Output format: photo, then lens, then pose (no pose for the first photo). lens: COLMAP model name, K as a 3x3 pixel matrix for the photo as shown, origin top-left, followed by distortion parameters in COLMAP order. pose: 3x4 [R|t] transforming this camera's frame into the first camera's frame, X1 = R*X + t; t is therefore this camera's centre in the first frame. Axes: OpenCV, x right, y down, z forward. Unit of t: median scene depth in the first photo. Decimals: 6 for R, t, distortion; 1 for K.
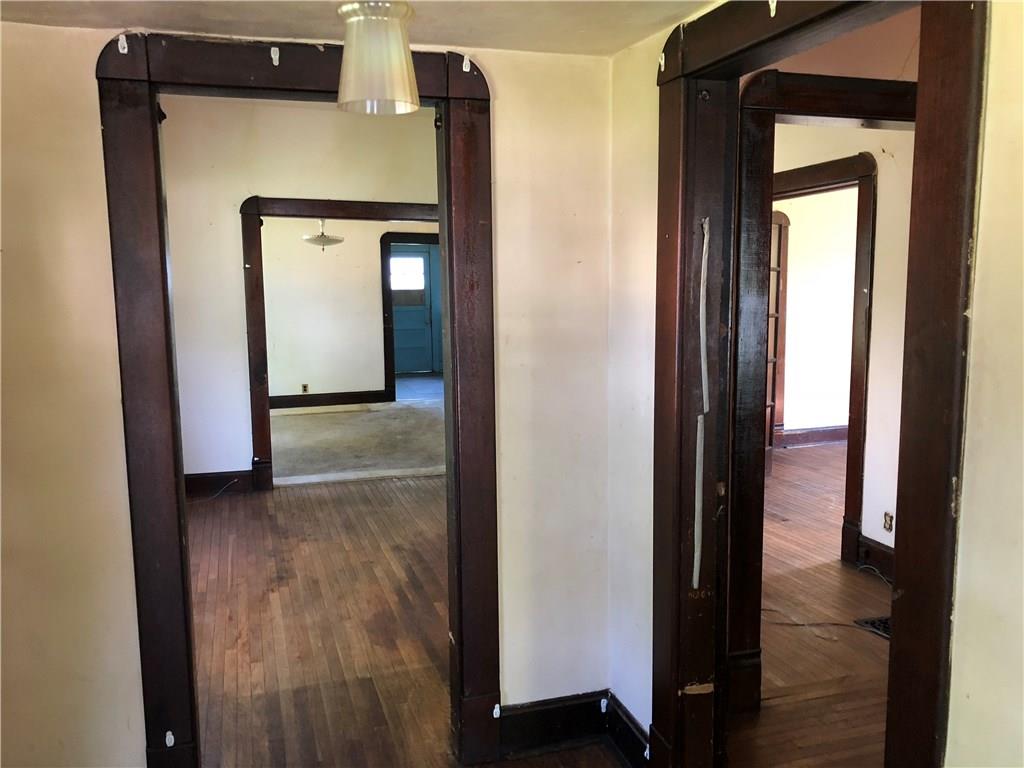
lens RADIAL K [[846.6, 0, 530.9], [0, 846.6, 384.6], [0, 0, 1]] dist [0.032438, -0.022016]
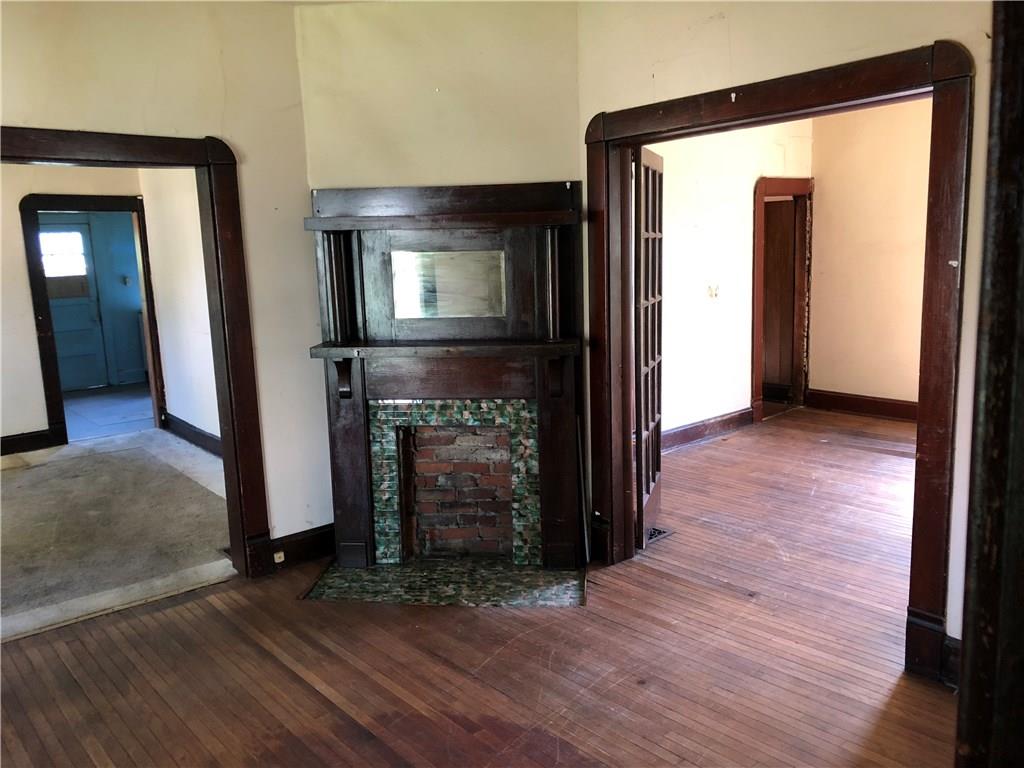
lens RADIAL K [[846.6, 0, 512.2], [0, 846.6, 368.7], [0, 0, 1]] dist [0.032438, -0.022016]
pose [[0.932289, -0.083994, 0.351827, -0.102978], [0.077824, 0.996464, 0.031672, -0.056134], [-0.353243, -0.002147, 0.935529, 0.380362]]
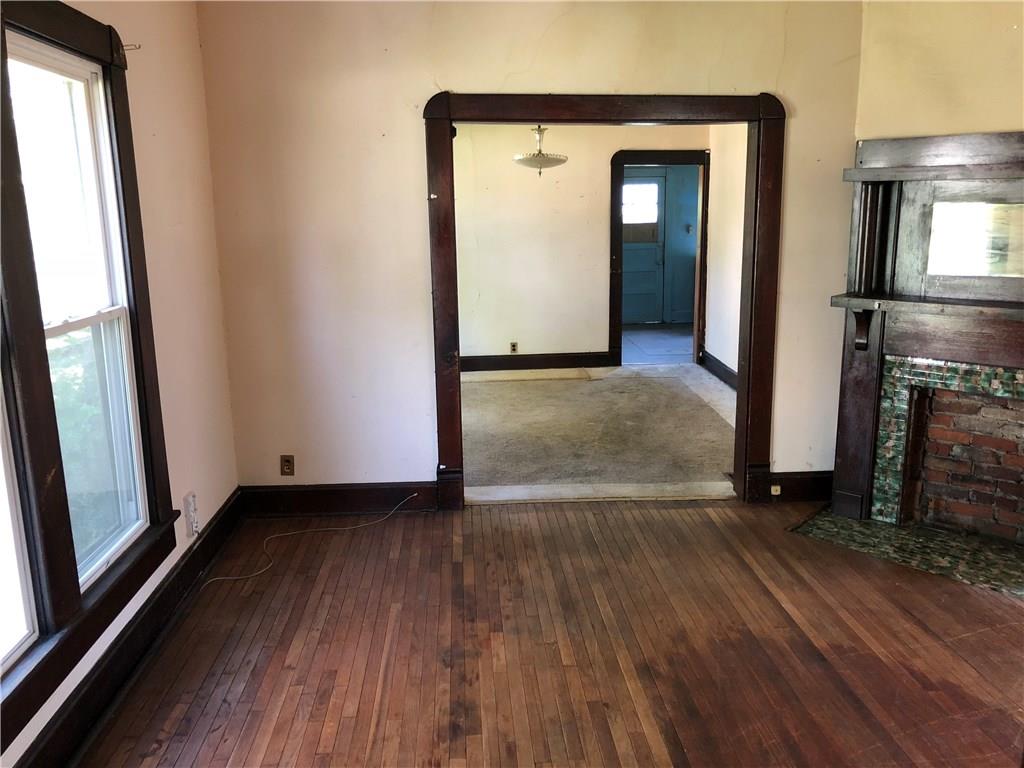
lens RADIAL K [[846.6, 0, 507.9], [0, 846.6, 376.2], [0, 0, 1]] dist [0.032438, -0.022016]
pose [[0.962574, 0.044066, -0.267414, -0.079810], [-0.025033, 0.996931, 0.074171, -0.044173], [0.269861, -0.064701, 0.960723, 0.326438]]
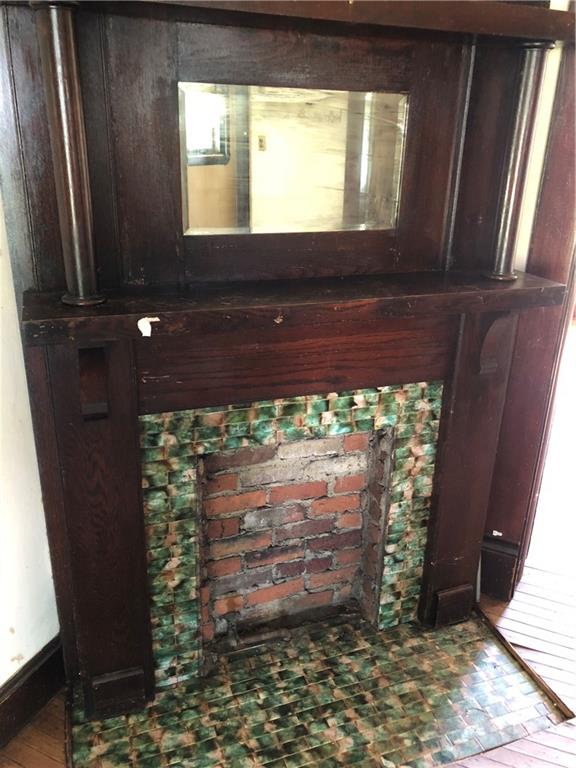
lens RADIAL K [[634.9, 0, 288.0], [0, 634.9, 382.2], [0, 0, 1]] dist [0.032438, -0.022016]
pose [[0.686692, -0.250071, 0.682582, -0.097417], [0.075175, 0.958363, 0.275479, -0.092843], [-0.723051, -0.137857, 0.676900, 0.856306]]
